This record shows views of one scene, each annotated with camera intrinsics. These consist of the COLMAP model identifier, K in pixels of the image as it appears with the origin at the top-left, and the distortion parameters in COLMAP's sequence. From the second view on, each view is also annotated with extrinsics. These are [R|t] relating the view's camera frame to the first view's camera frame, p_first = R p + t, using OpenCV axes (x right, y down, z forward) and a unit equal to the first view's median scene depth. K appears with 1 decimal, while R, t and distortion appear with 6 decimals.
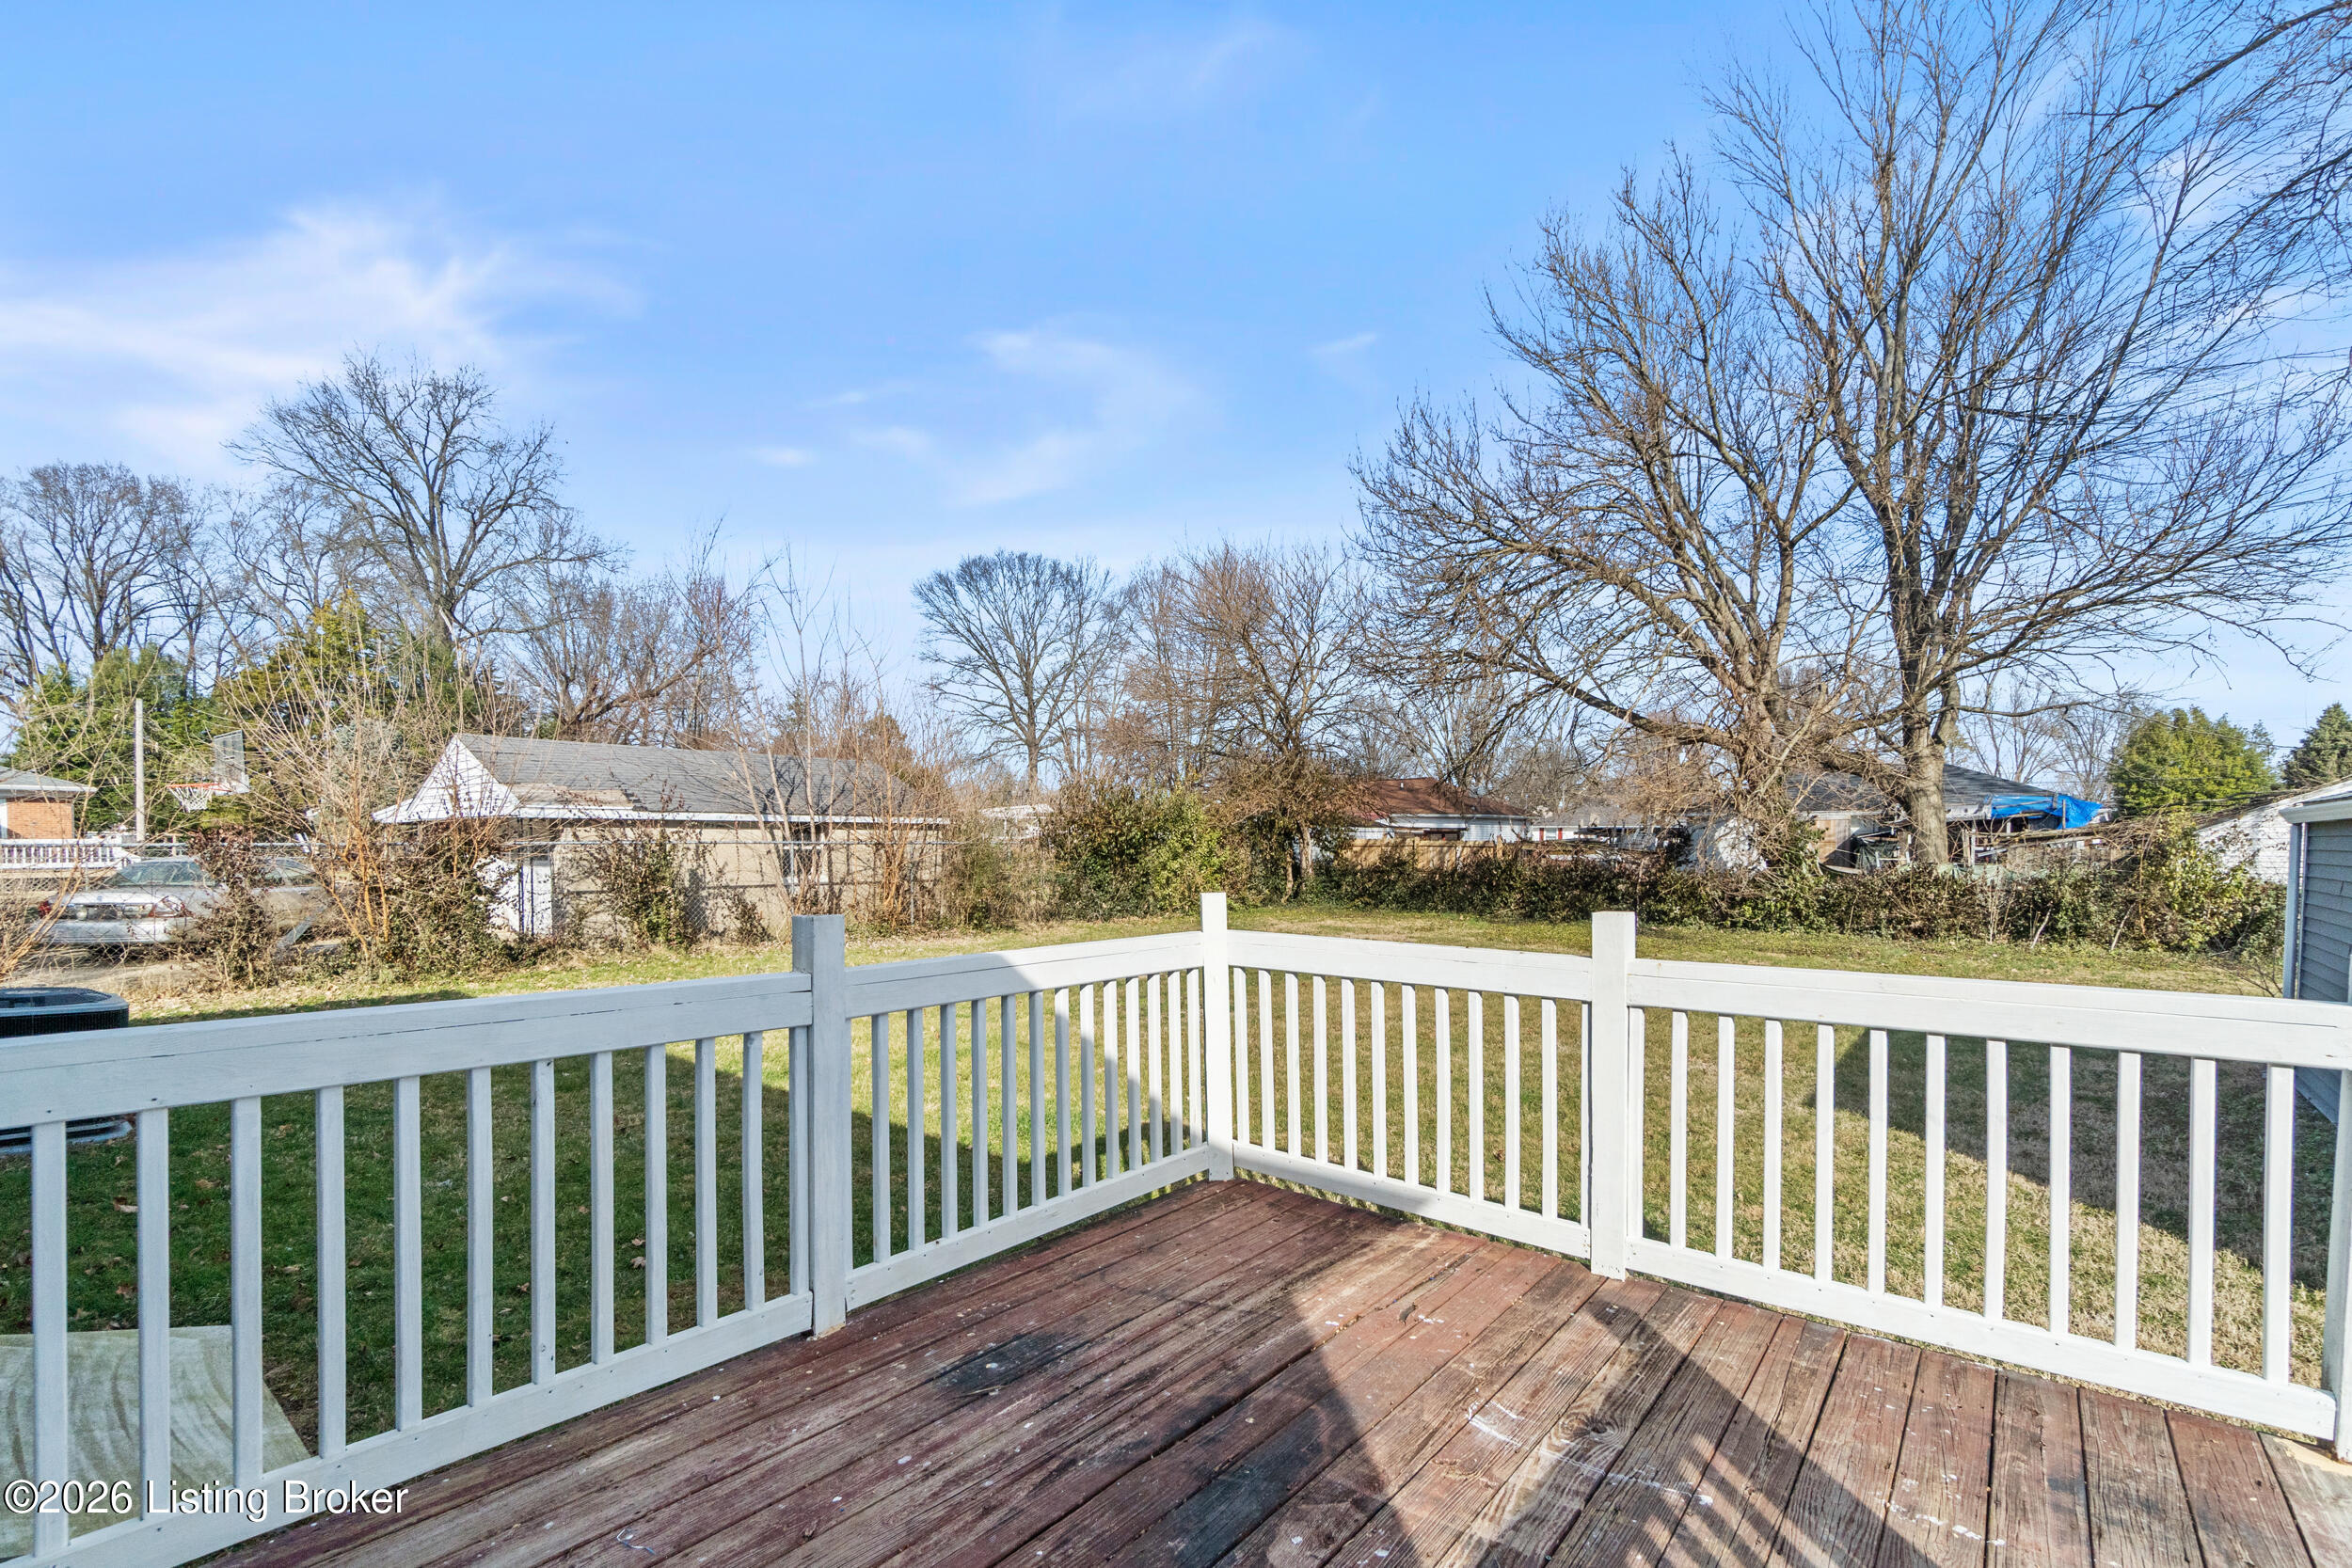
lens RADIAL K [[1041.7, 0, 1181.4], [0, 1041.7, 849.4], [0, 0, 1]] dist [-0.003045, -0.000372]
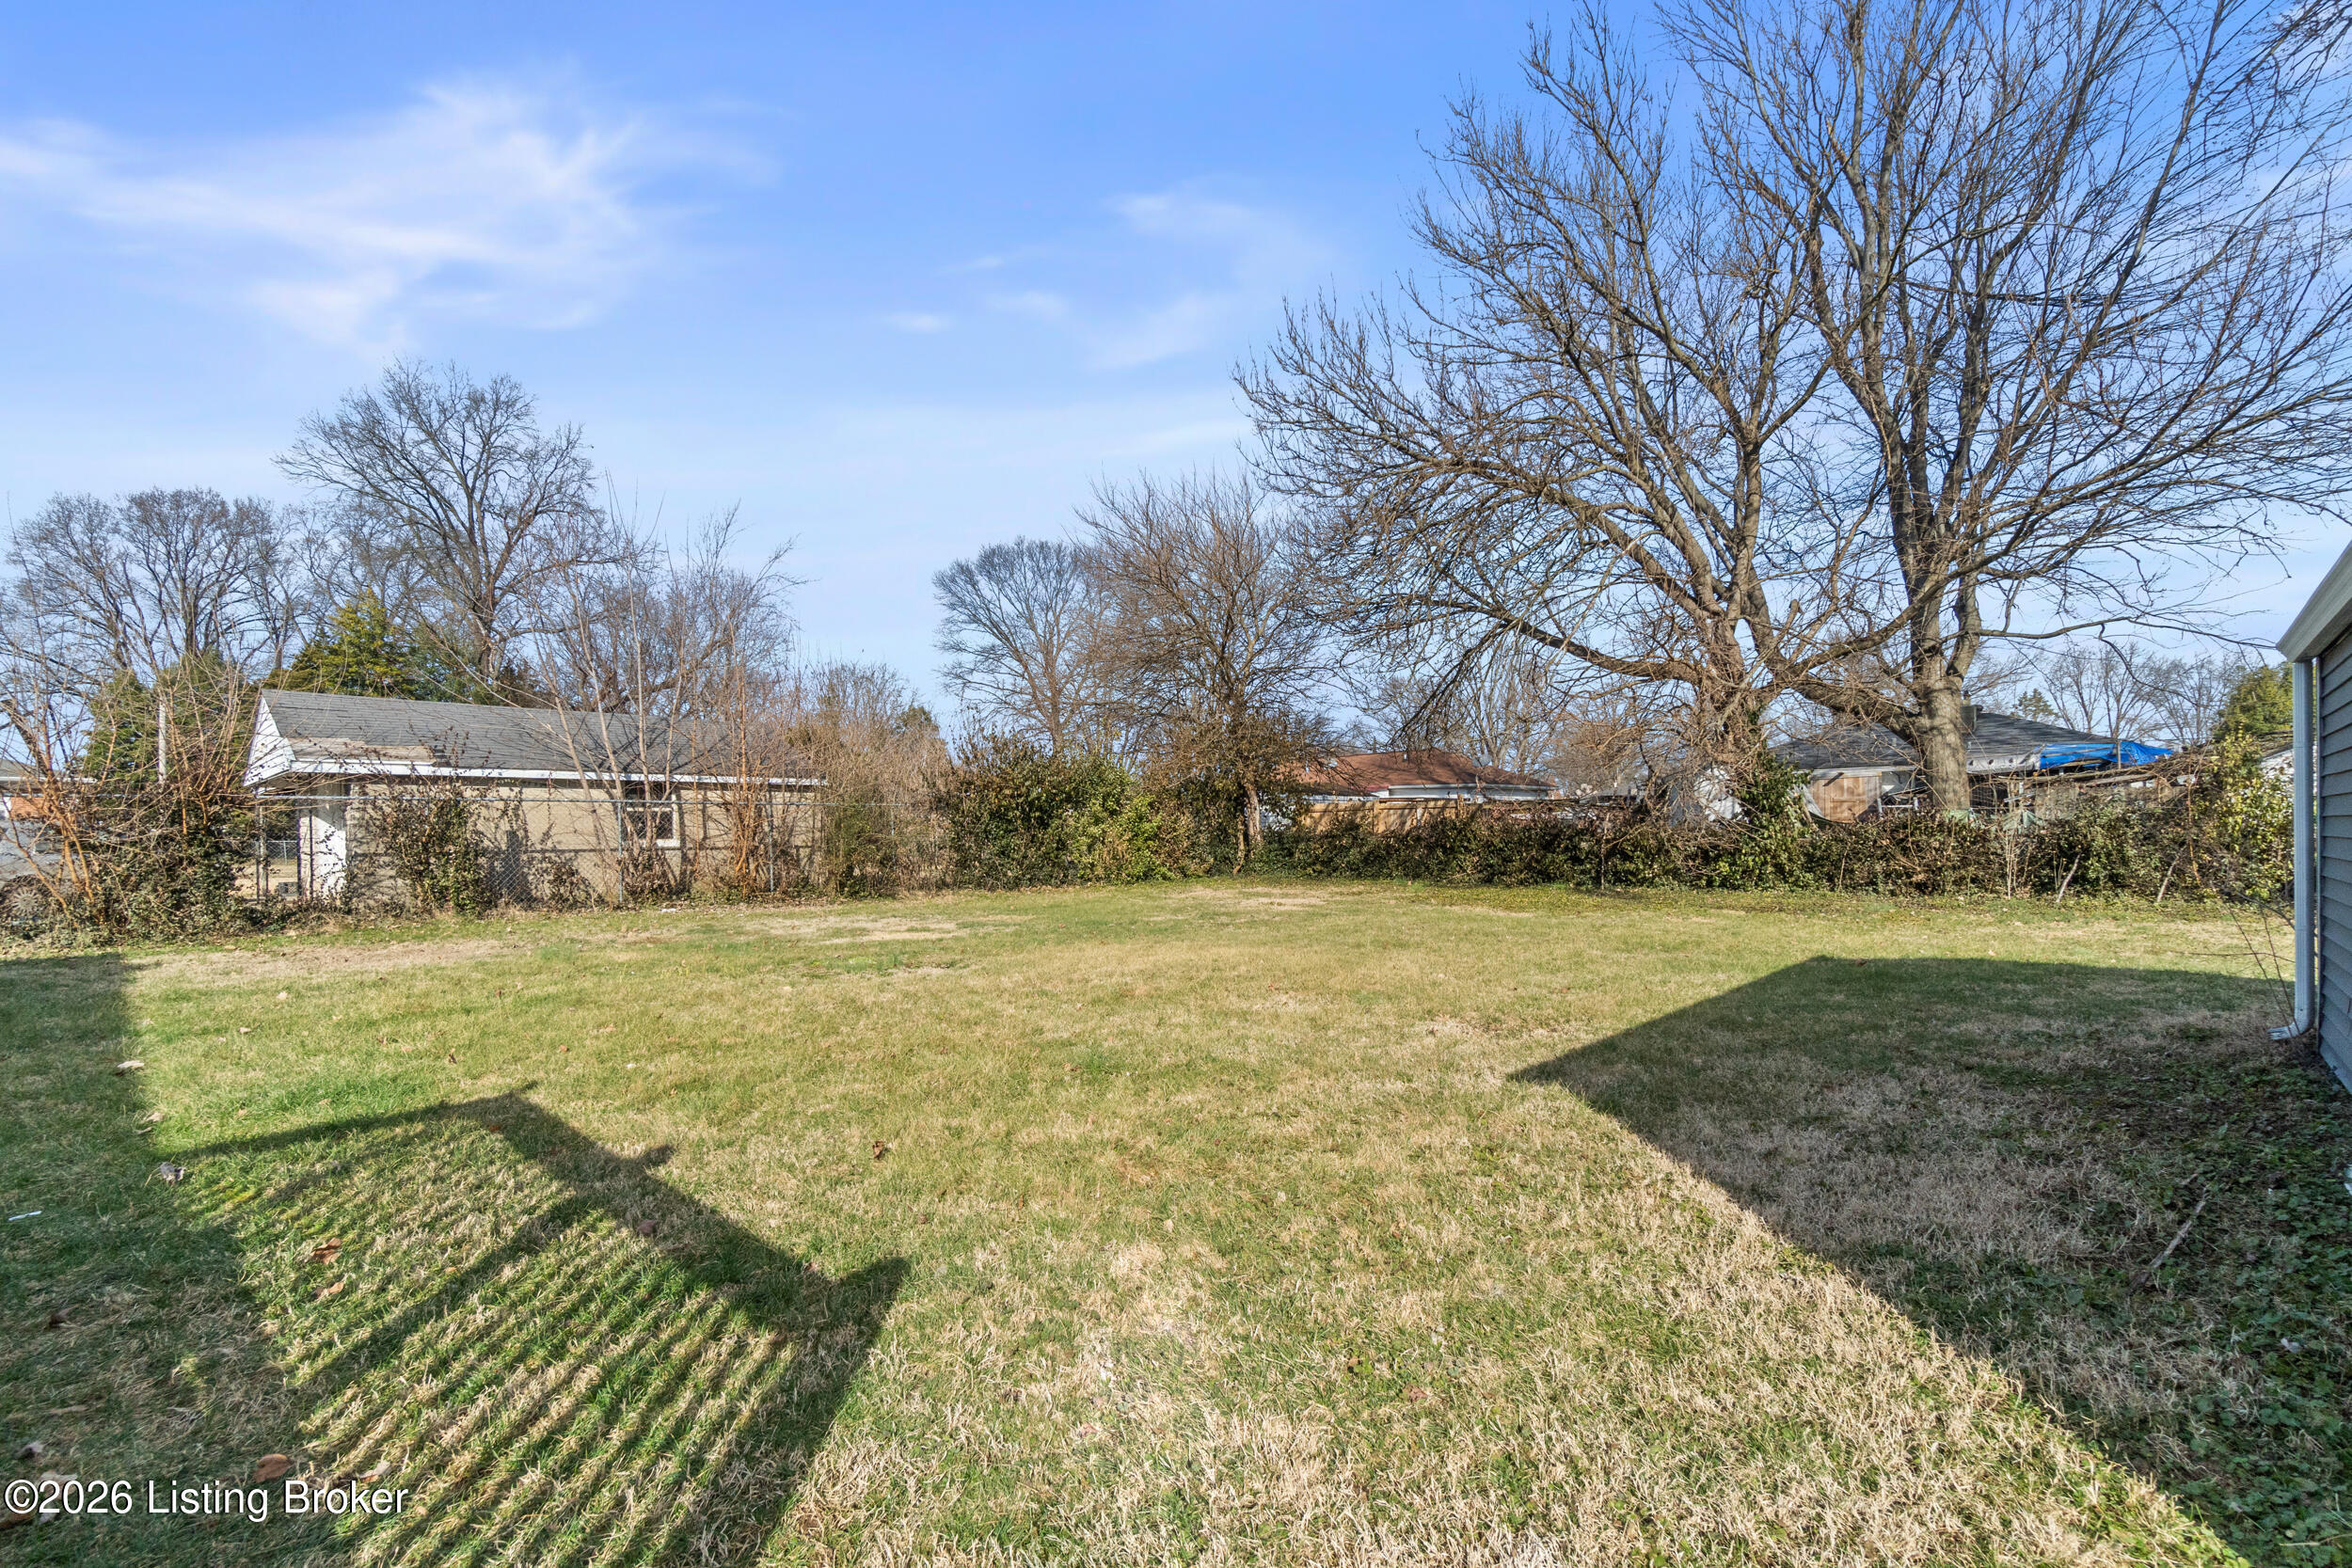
lens RADIAL K [[1043.8, 0, 1146.6], [0, 1043.8, 799.9], [0, 0, 1]] dist [-0.002033, -0.000509]
pose [[0.997229, -0.017901, -0.072207, 0.114111], [0.015287, 0.999213, -0.036591, 0.024302], [0.072805, 0.035386, 0.996718, 0.084002]]
